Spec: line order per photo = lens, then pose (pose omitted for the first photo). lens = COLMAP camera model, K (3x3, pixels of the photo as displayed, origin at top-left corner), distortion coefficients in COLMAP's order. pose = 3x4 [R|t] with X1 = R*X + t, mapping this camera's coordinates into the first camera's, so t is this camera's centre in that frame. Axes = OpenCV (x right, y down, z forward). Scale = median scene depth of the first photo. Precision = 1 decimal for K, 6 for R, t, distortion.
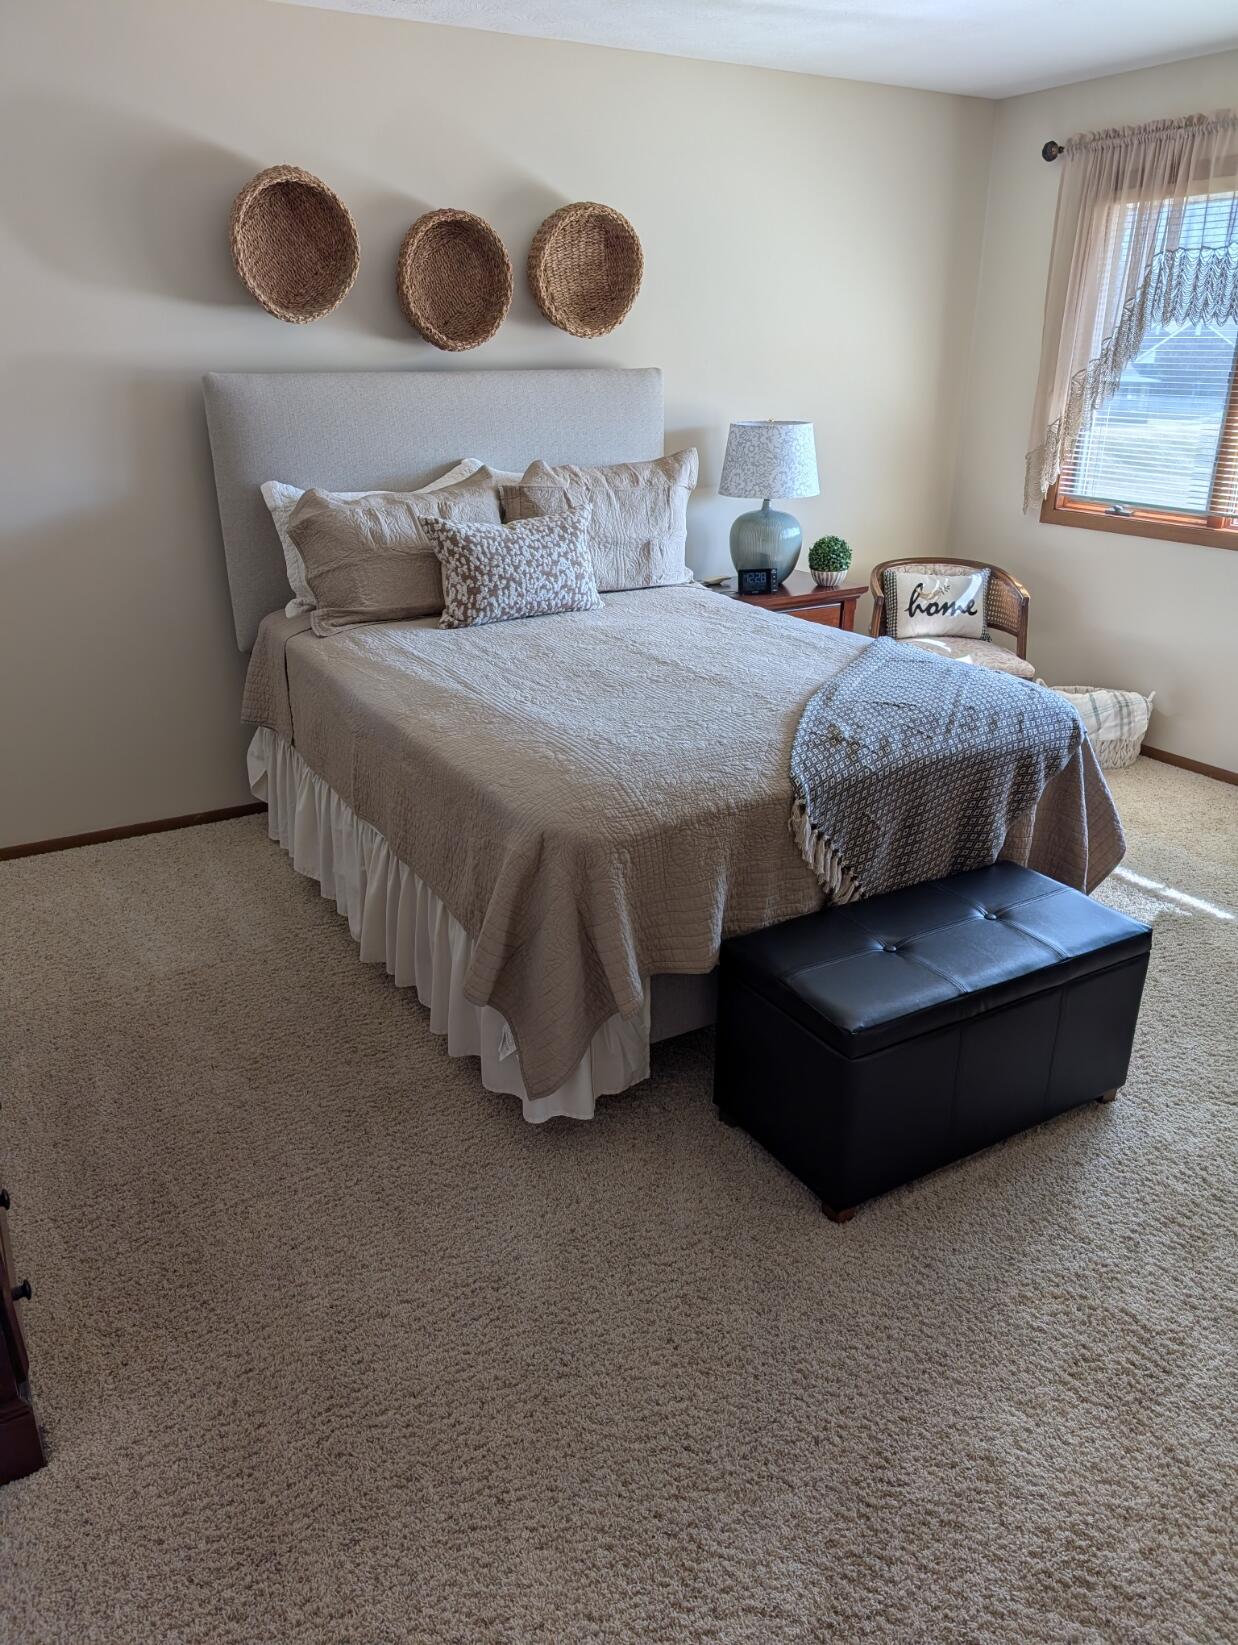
lens RADIAL K [[1184.1, 0, 618.4], [0, 1184.1, 818.0], [0, 0, 1]] dist [0.011797, -0.009600]
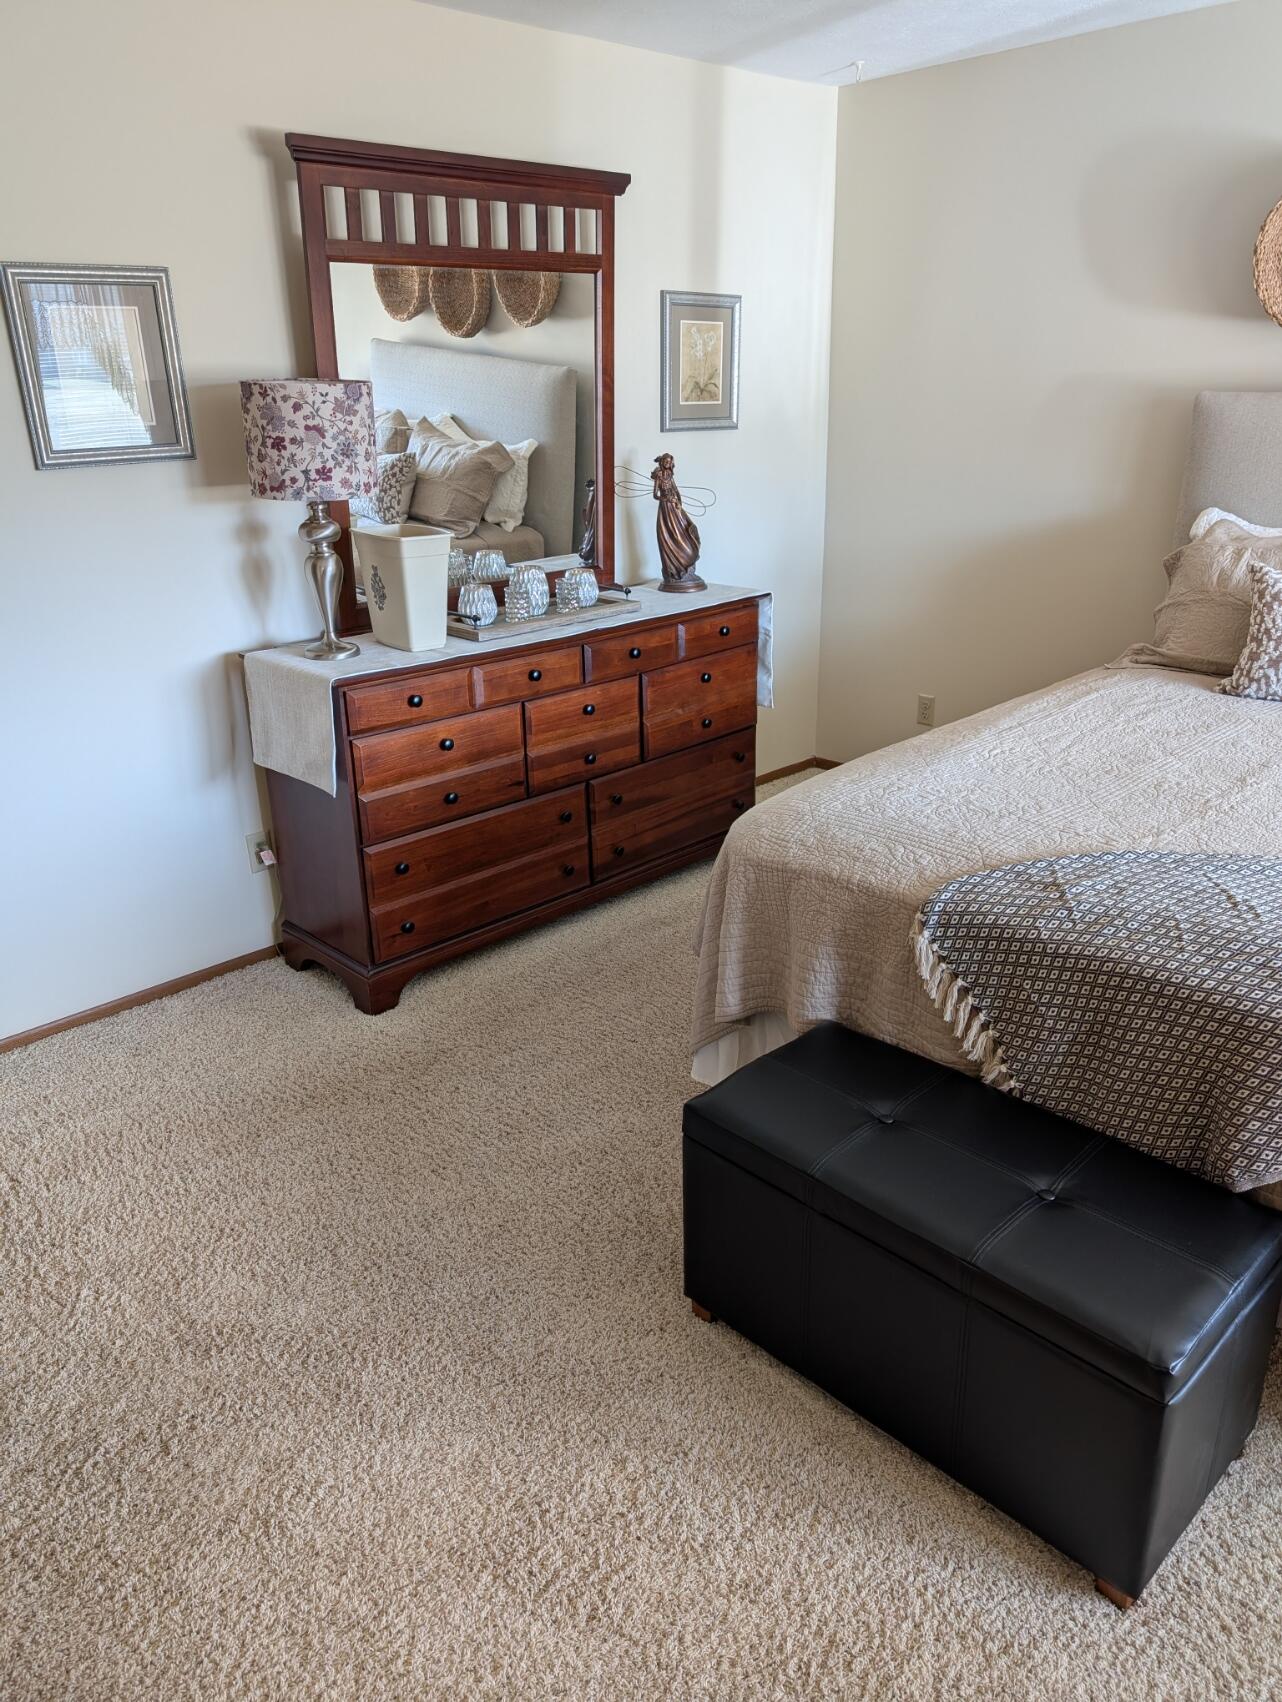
lens RADIAL K [[1225.1, 0, 627.8], [0, 1225.1, 838.6], [0, 0, 1]] dist [0.011797, -0.009600]
pose [[0.232031, 0.343501, -0.910038, 0.592239], [-0.337203, 0.905961, 0.255986, -0.146063], [0.912390, 0.247471, 0.326041, 0.345520]]
